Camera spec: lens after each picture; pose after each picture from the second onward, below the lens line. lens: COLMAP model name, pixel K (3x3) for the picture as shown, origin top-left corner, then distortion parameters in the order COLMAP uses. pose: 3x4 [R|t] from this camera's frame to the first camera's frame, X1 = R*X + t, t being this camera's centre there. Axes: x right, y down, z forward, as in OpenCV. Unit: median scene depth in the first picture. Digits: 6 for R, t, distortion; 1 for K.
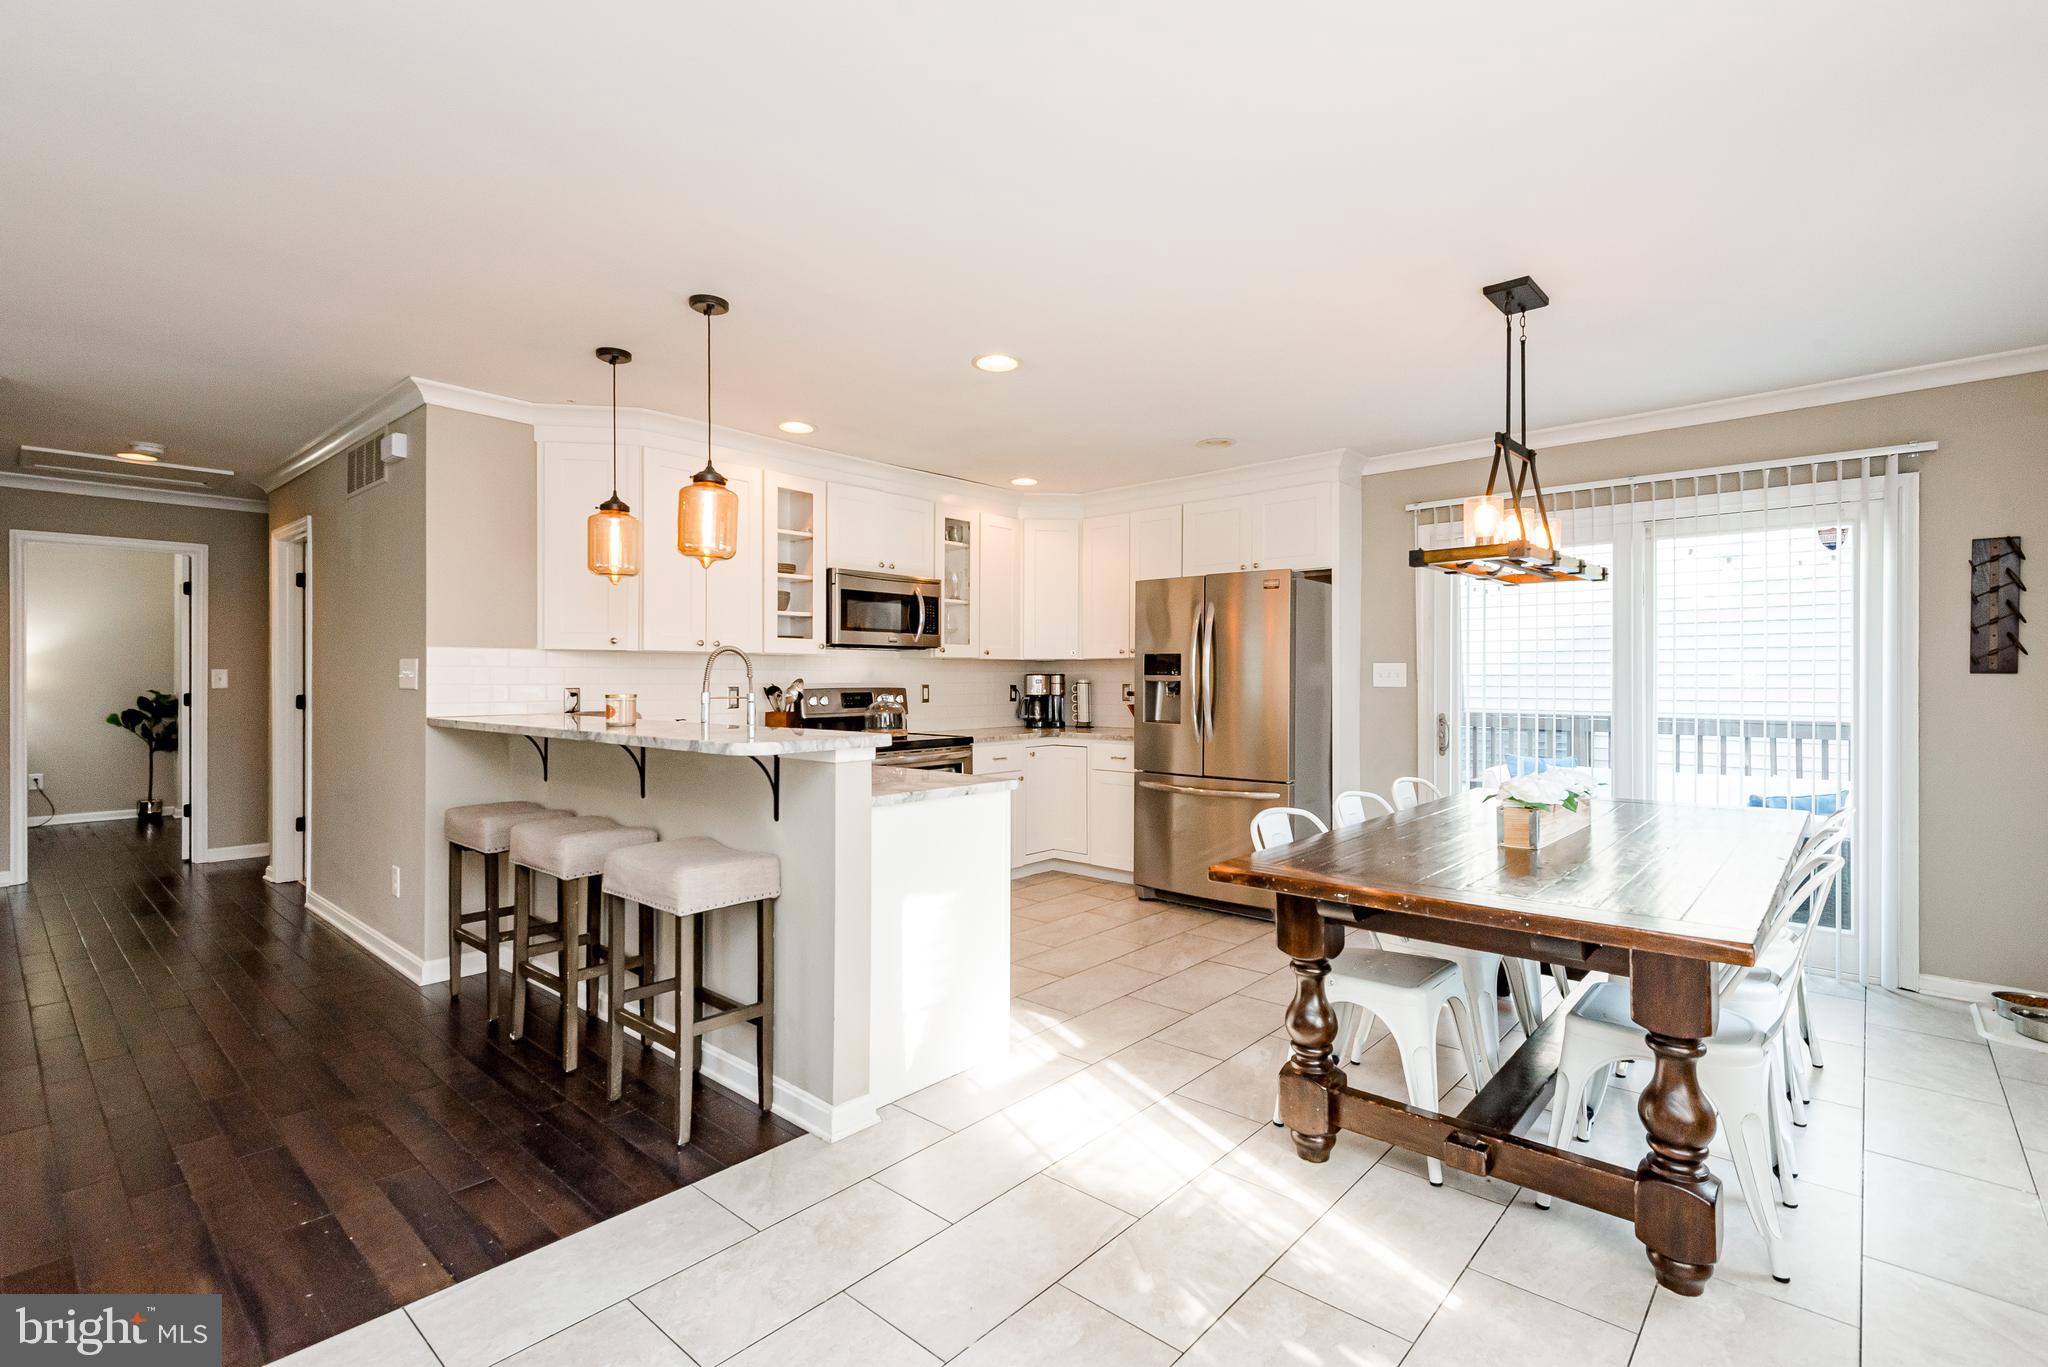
lens RADIAL K [[929.9, 0, 1024.9], [0, 929.9, 677.7], [0, 0, 1]] dist [0.012025, -0.000578]
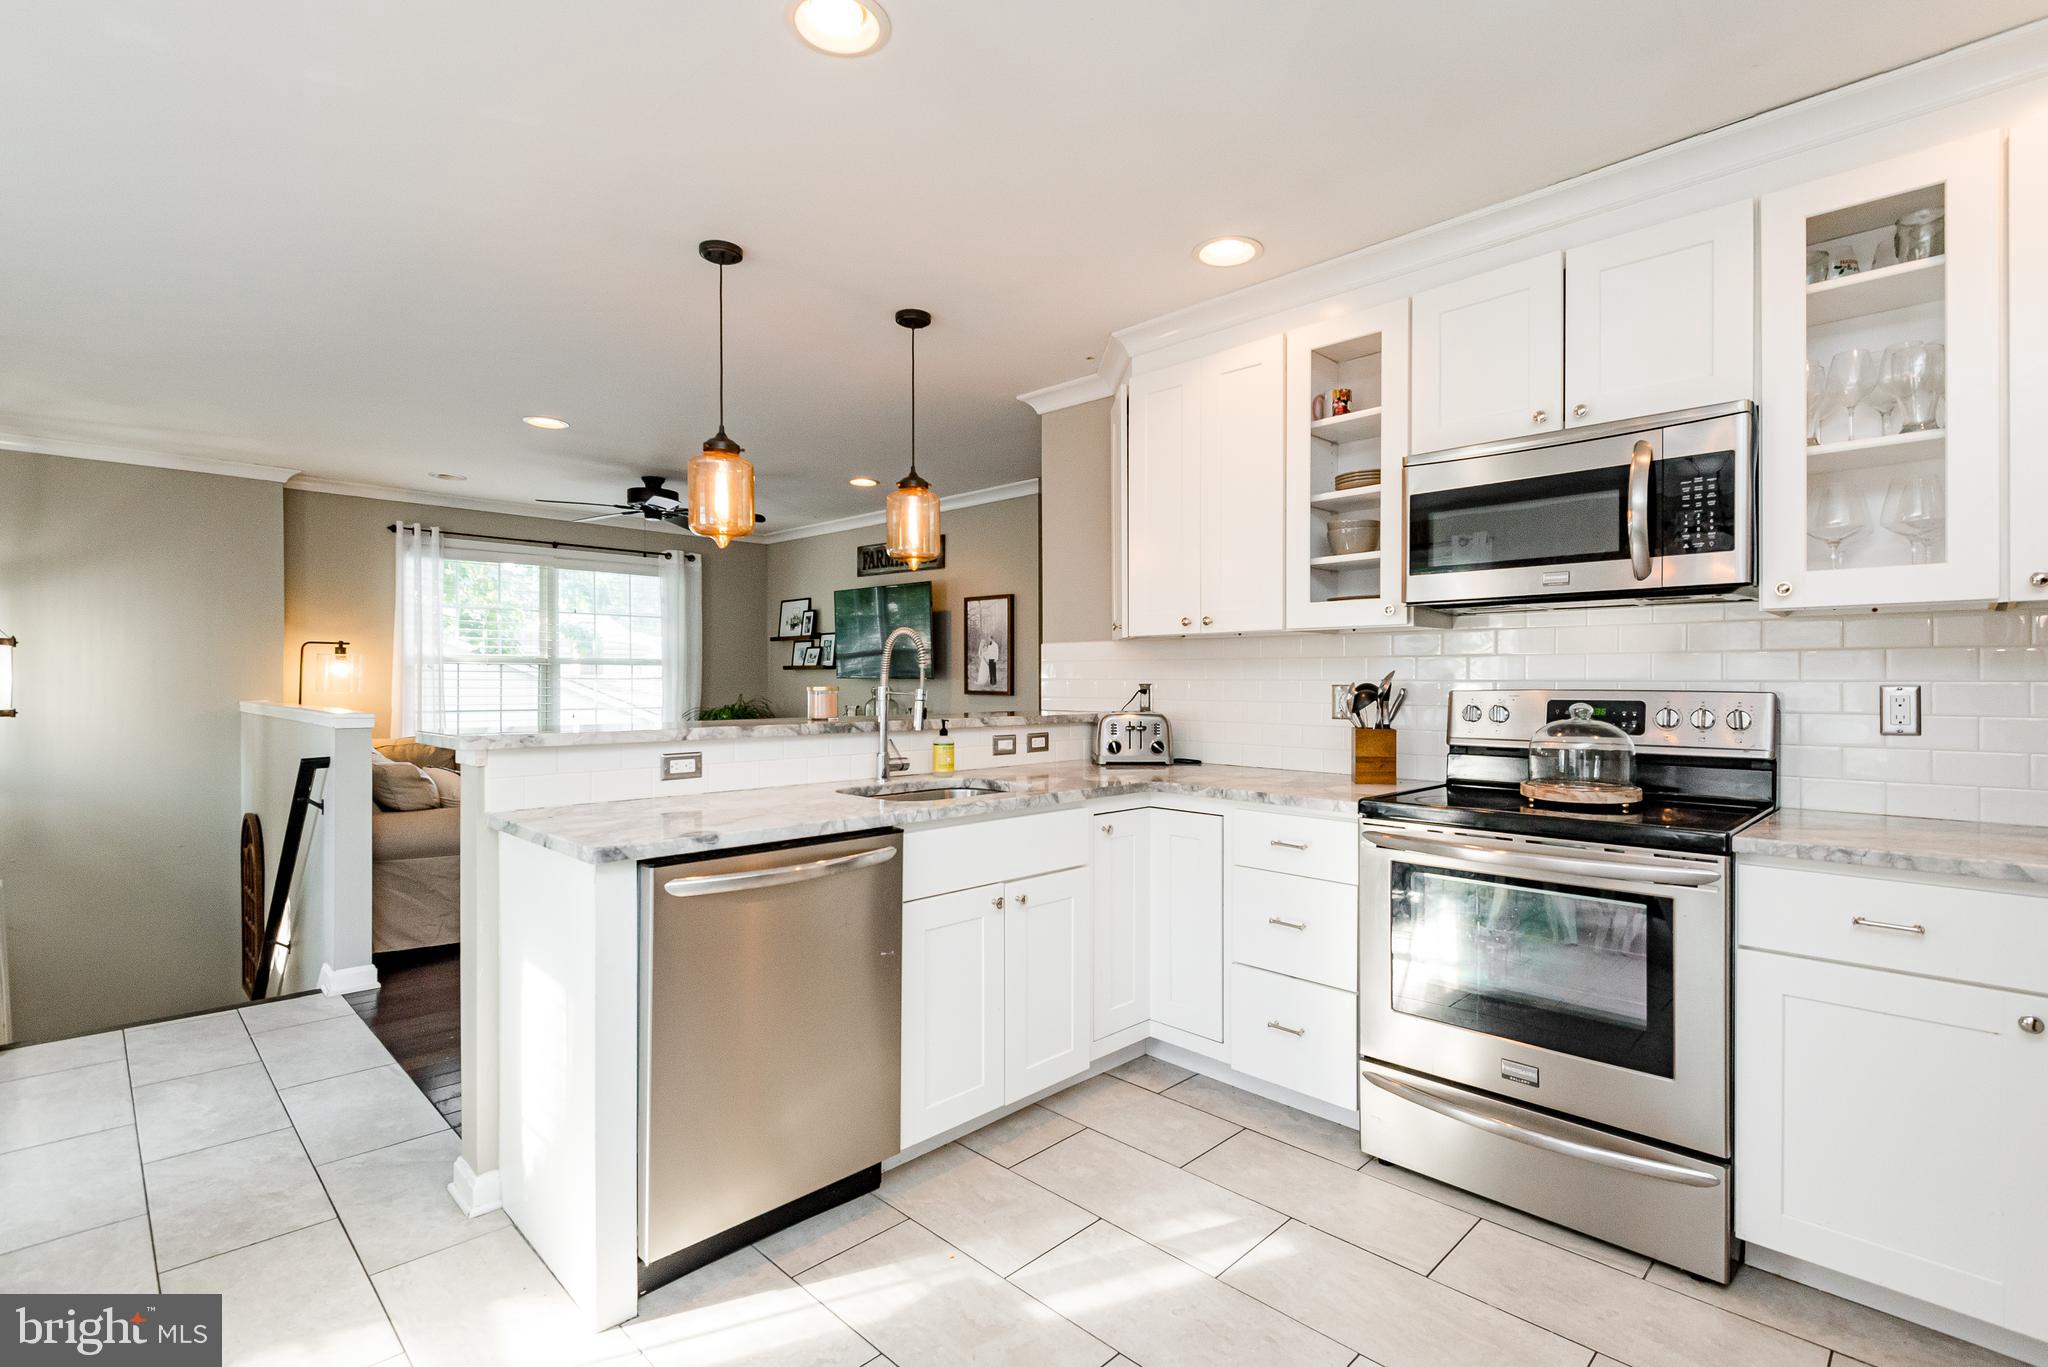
lens RADIAL K [[936.9, 0, 1024.0], [0, 936.9, 683.5], [0, 0, 1]] dist [0.024369, -0.018997]
pose [[-0.057783, 0.002375, -0.998326, 0.301418], [-0.001515, 0.999996, 0.002466, 0.006775], [0.998328, 0.001654, -0.057779, 0.737594]]
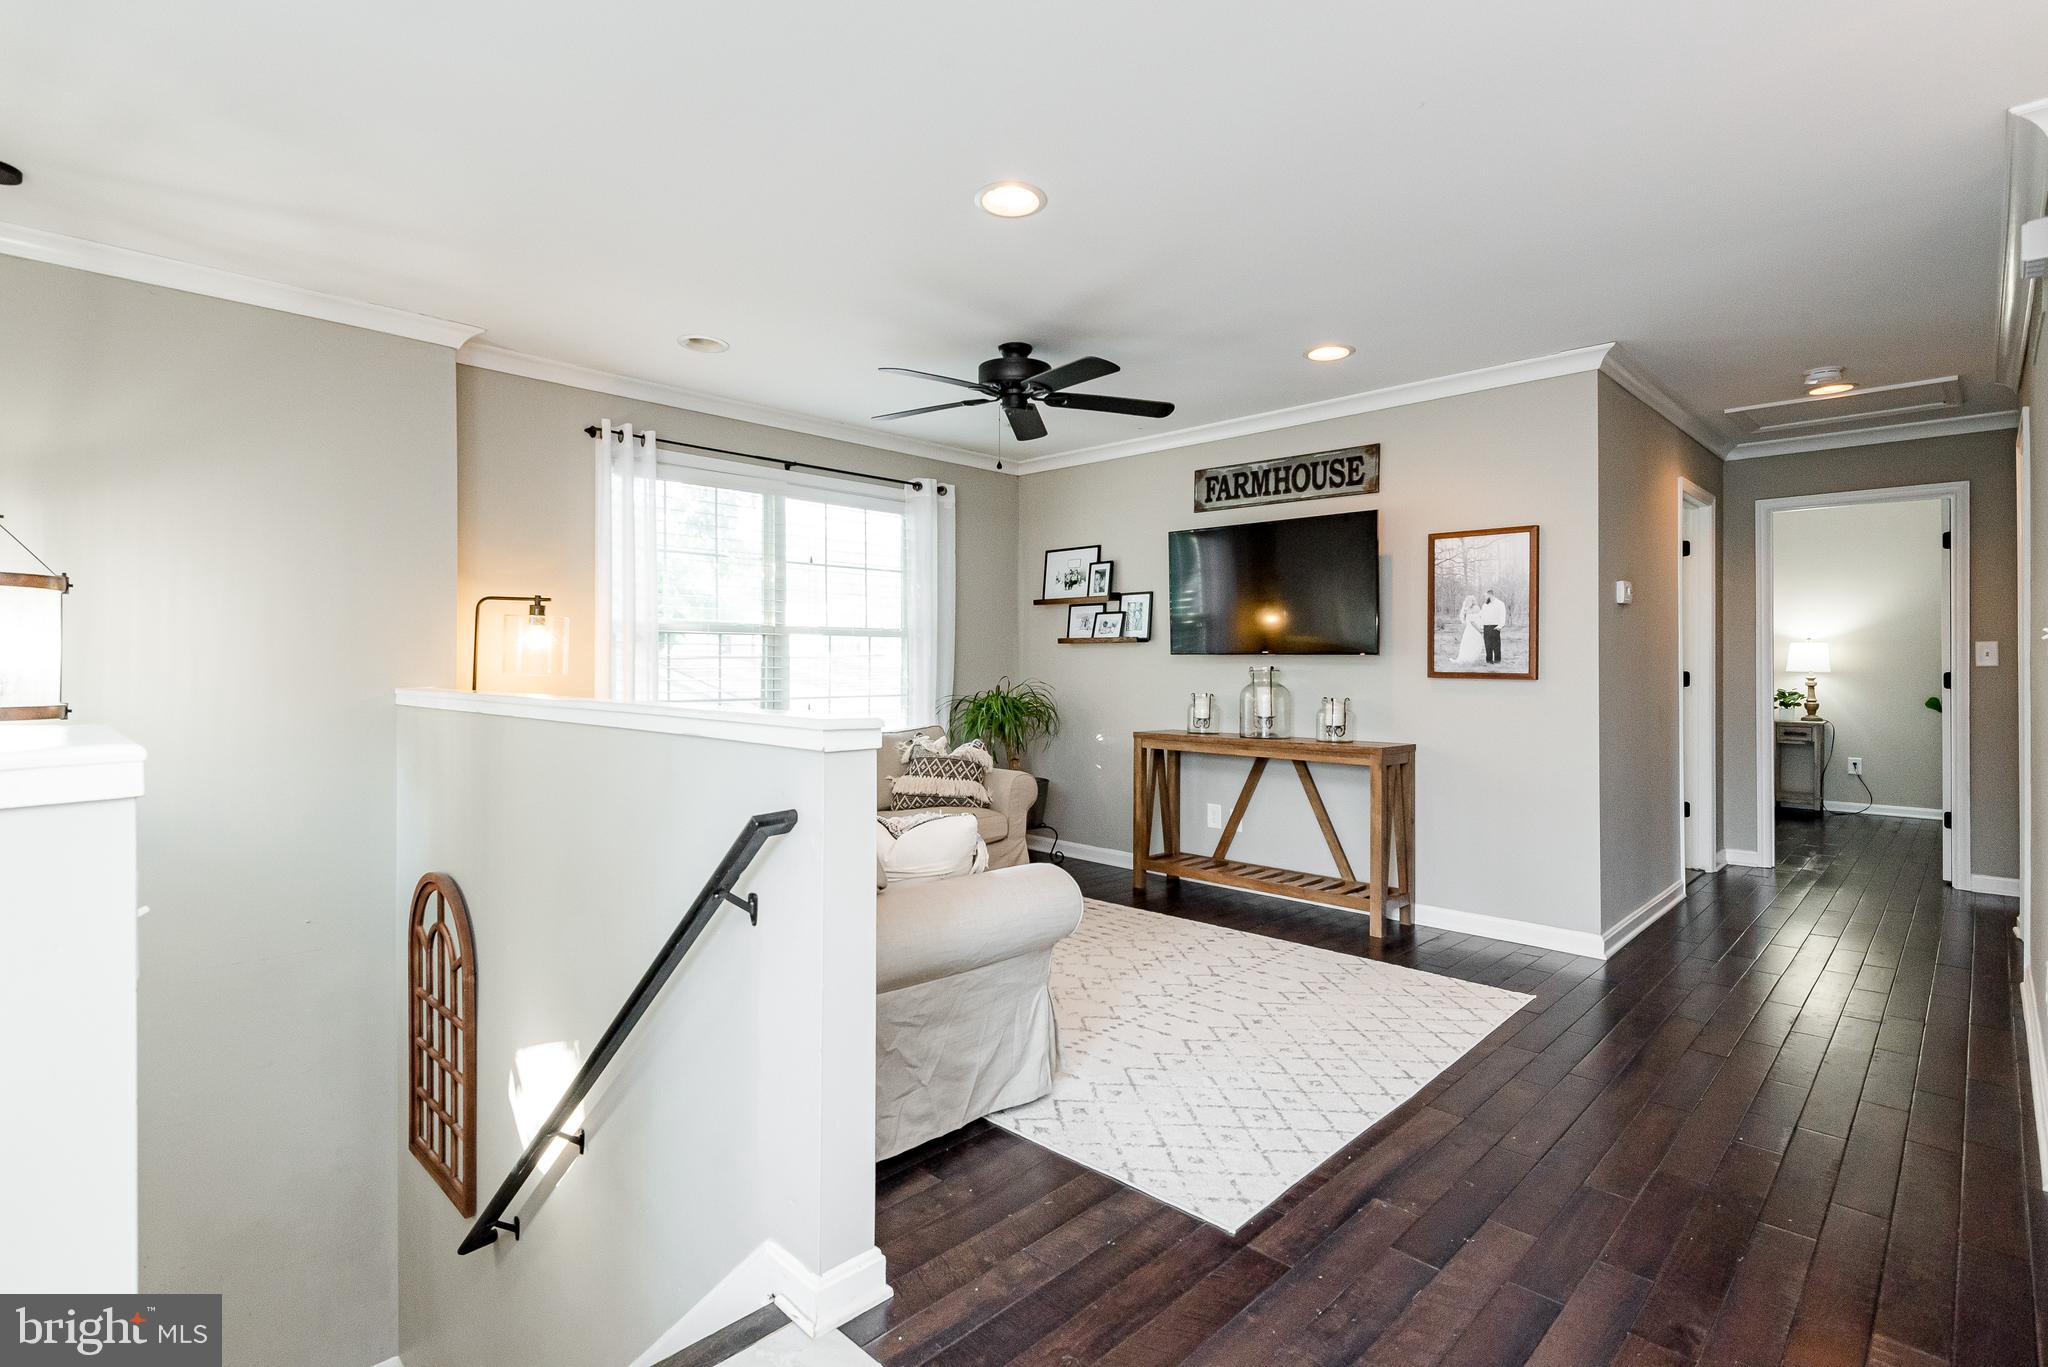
lens RADIAL K [[966.7, 0, 1006.5], [0, 966.7, 663.3], [0, 0, 1]] dist [0.029252, -0.019545]
pose [[-0.061252, 0.000596, -0.998122, -0.020121], [-0.001985, 0.999998, 0.000719, 0.011418], [0.998120, 0.002026, -0.061251, 0.295448]]
